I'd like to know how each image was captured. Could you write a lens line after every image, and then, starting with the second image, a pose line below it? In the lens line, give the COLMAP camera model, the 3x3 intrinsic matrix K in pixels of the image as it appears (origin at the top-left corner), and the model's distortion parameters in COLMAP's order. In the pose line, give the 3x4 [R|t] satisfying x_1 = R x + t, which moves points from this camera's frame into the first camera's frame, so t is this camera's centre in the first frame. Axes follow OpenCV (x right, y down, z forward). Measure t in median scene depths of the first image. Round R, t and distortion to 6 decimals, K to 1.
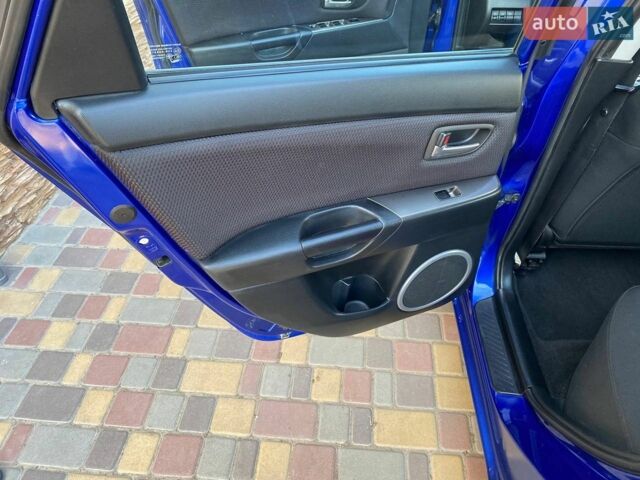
lens RADIAL K [[471.0, 0, 320.0], [0, 471.0, 240.0], [0, 0, 1]] dist [-0.007626, -0.004135]
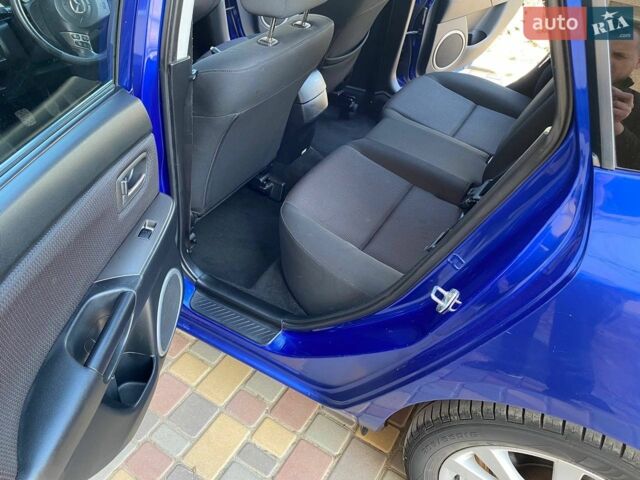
lens RADIAL K [[471.0, 0, 320.0], [0, 471.0, 240.0], [0, 0, 1]] dist [-0.007626, -0.004135]
pose [[0.457395, -0.572288, 0.680644, -0.235226], [0.573633, 0.774745, 0.265925, -0.126344], [-0.679511, 0.268807, 0.682648, 0.064026]]
